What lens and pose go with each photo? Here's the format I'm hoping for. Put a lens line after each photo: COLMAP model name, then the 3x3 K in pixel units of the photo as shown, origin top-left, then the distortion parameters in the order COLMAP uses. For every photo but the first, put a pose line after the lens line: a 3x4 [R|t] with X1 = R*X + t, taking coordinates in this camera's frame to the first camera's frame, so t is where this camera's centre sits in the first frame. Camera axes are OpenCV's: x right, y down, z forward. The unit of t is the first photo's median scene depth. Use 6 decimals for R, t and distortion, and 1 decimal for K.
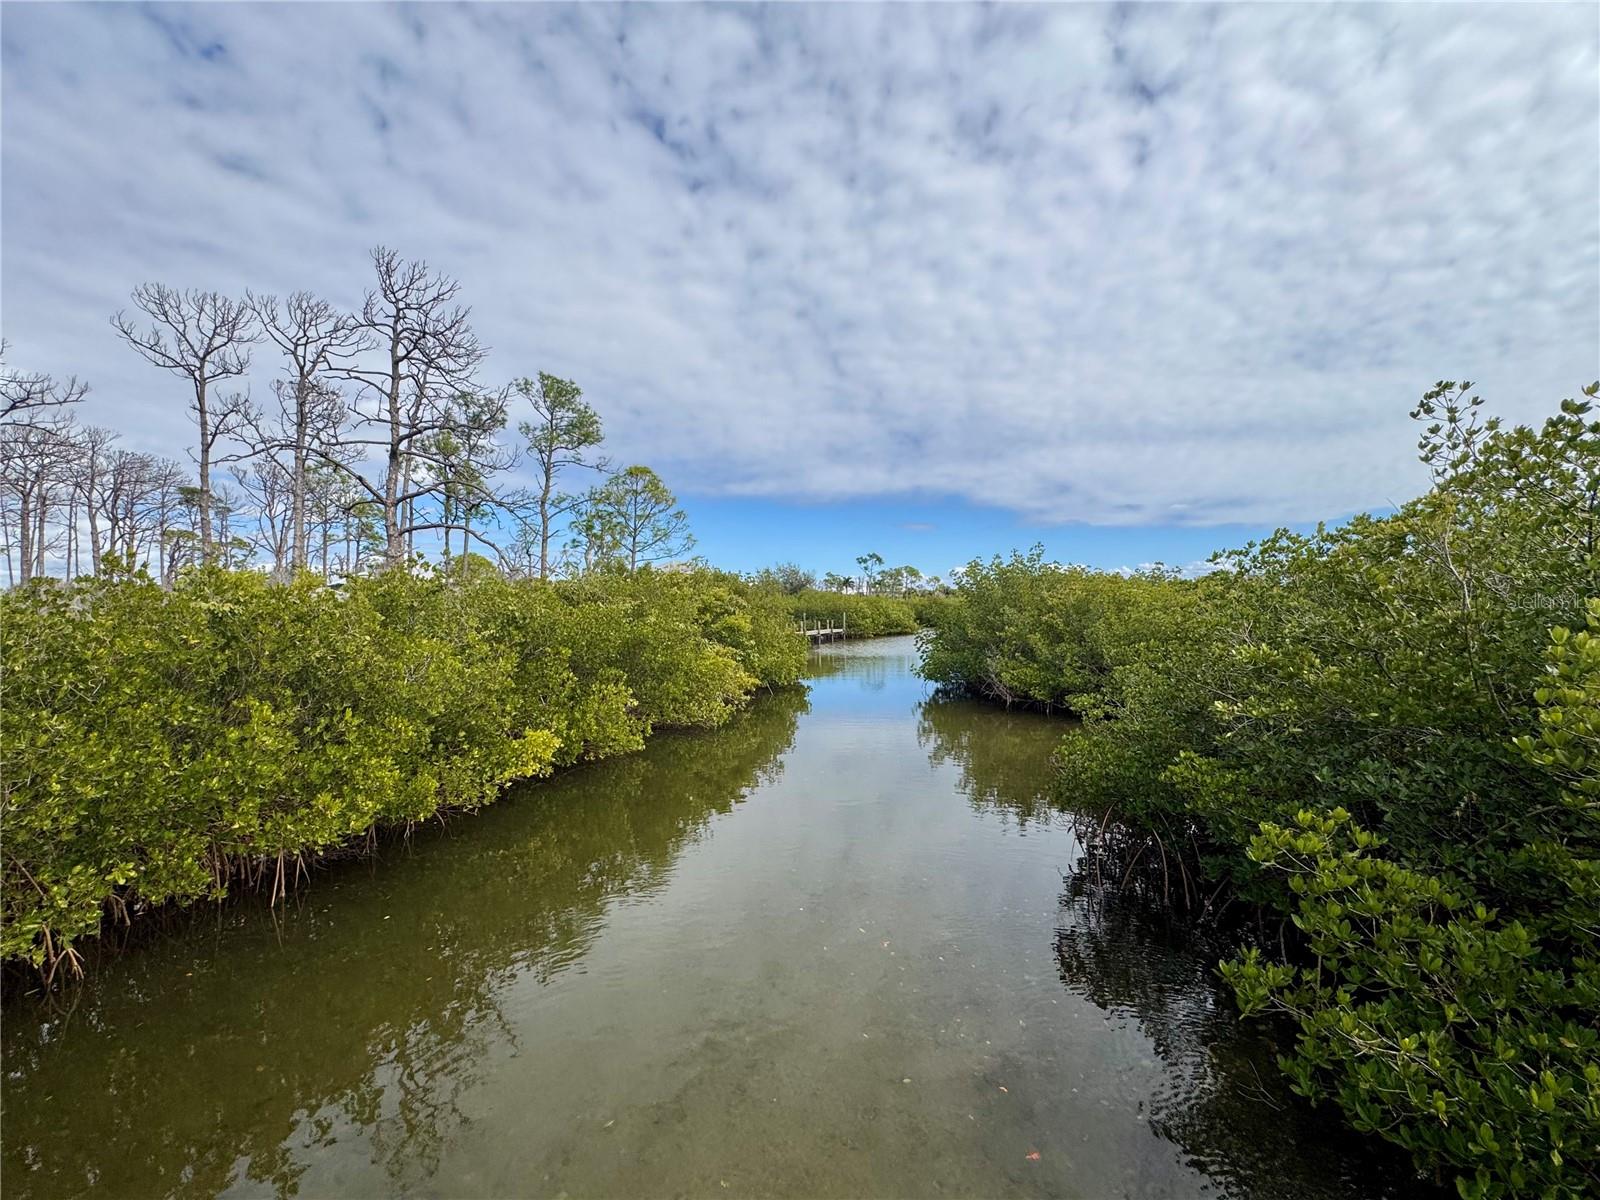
lens RADIAL K [[685.1, 0, 801.7], [0, 685.1, 597.6], [0, 0, 1]] dist [-0.004865, 0.000343]
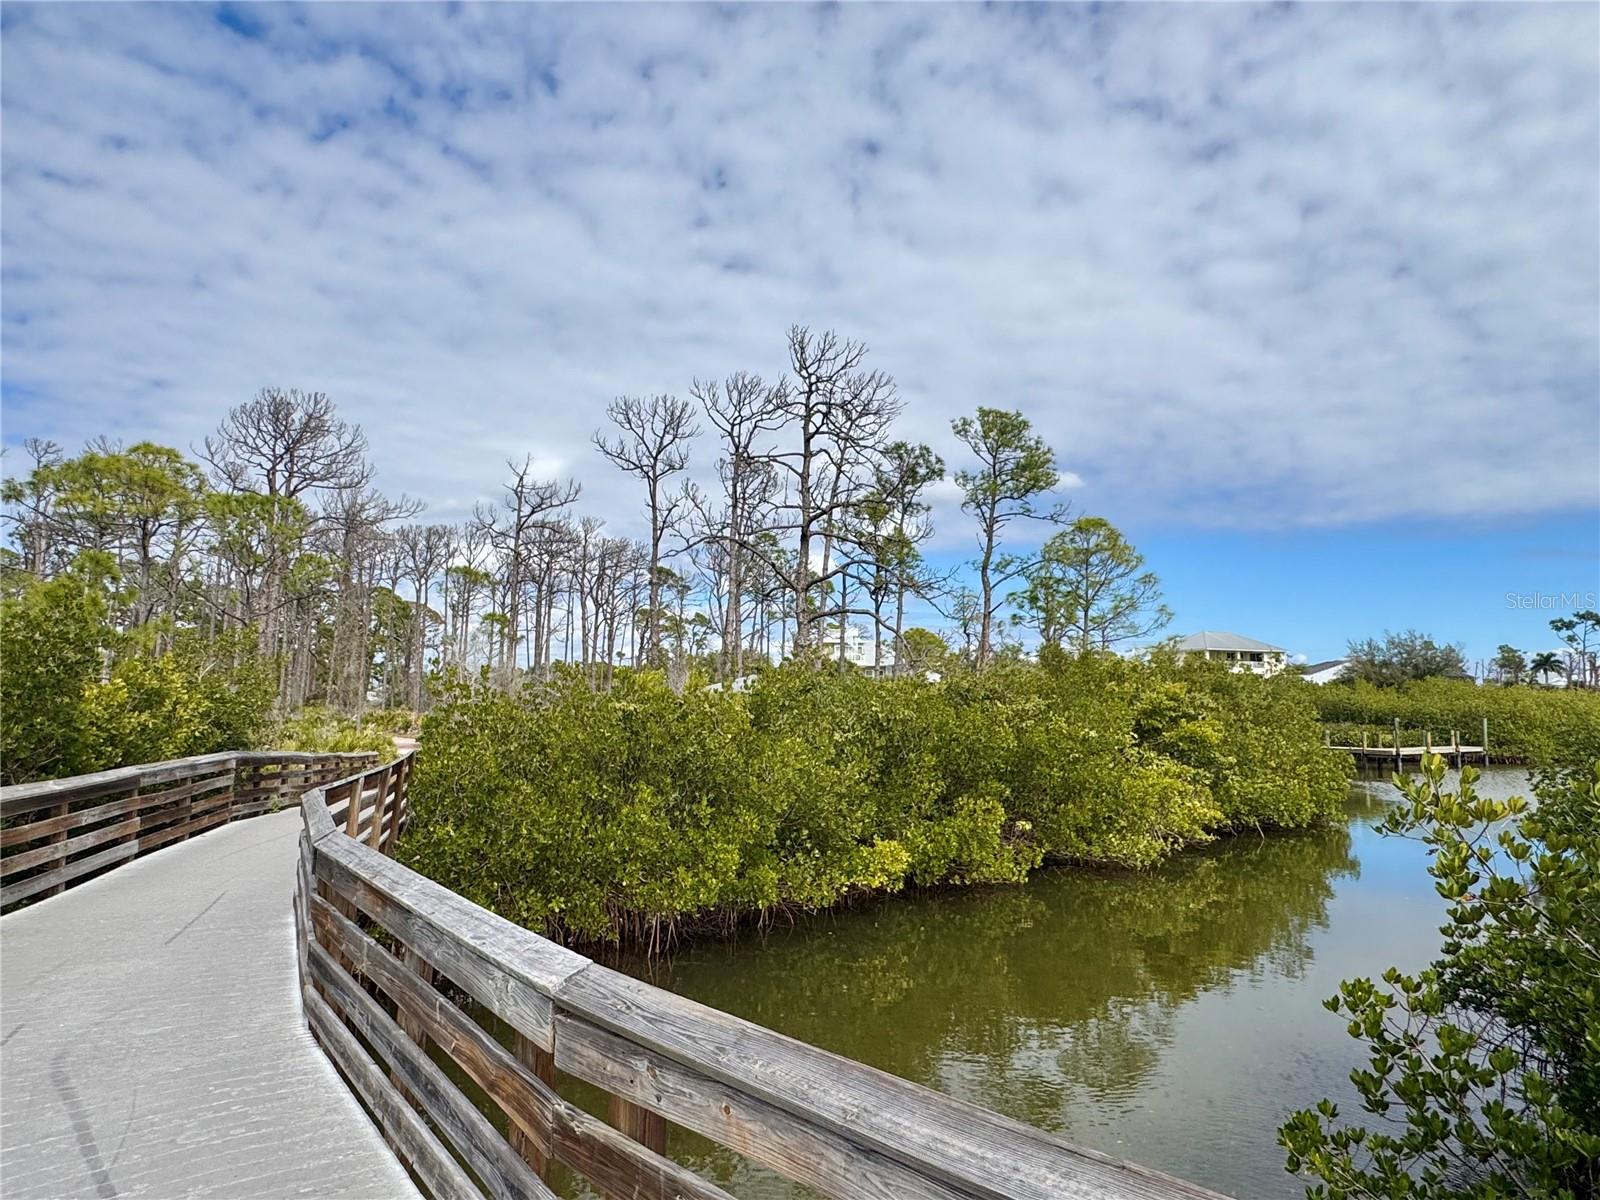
lens RADIAL K [[983.2, 0, 797.4], [0, 983.2, 599.6], [0, 0, 1]] dist [0.006435, 0.004007]
pose [[0.827509, -0.034593, -0.560386, 0.127680], [-0.012355, 0.996736, -0.079774, -0.012861], [0.561317, 0.072937, 0.824381, -0.097311]]
